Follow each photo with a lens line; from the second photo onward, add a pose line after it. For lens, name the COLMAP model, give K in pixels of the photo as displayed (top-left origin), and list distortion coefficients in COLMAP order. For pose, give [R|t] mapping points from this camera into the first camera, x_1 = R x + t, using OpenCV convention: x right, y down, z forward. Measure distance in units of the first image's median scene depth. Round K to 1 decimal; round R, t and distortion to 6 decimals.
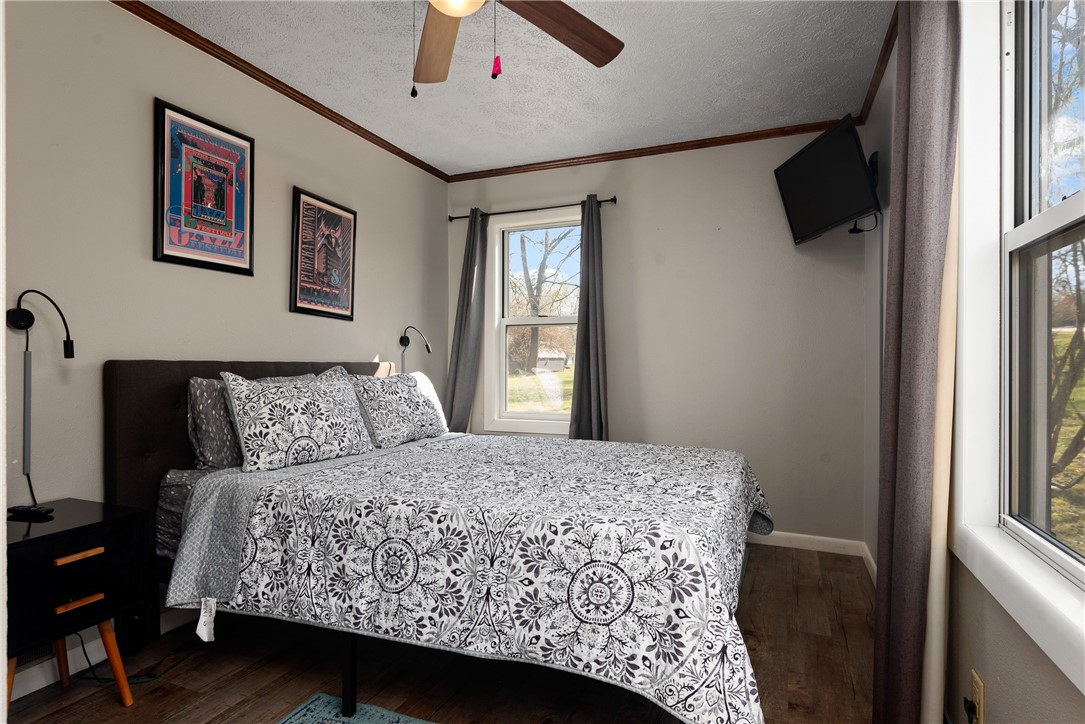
lens RADIAL K [[573.1, 0, 543.1], [0, 573.1, 368.9], [0, 0, 1]] dist [0.032388, -0.015678]
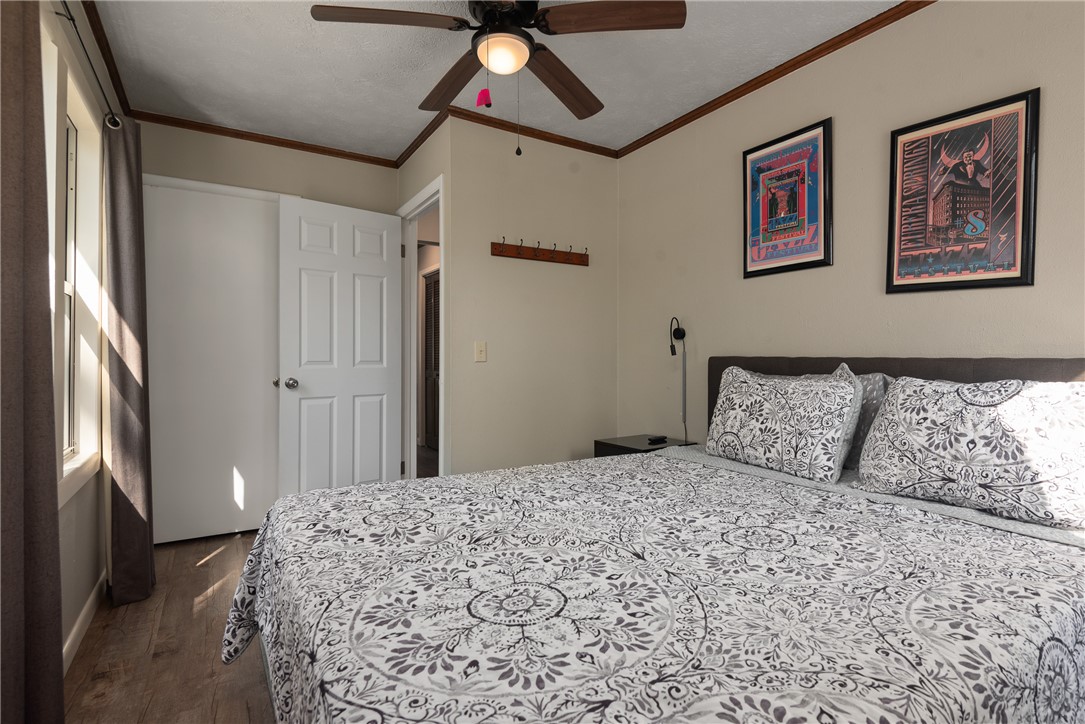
lens RADIAL K [[553.5, 0, 544.3], [0, 553.5, 357.3], [0, 0, 1]] dist [0.020609, -0.010941]
pose [[-0.600488, 0.002169, -0.799631, 0.502472], [-0.006804, 0.999946, 0.007822, -0.017092], [0.799605, 0.010138, -0.600441, 1.204228]]
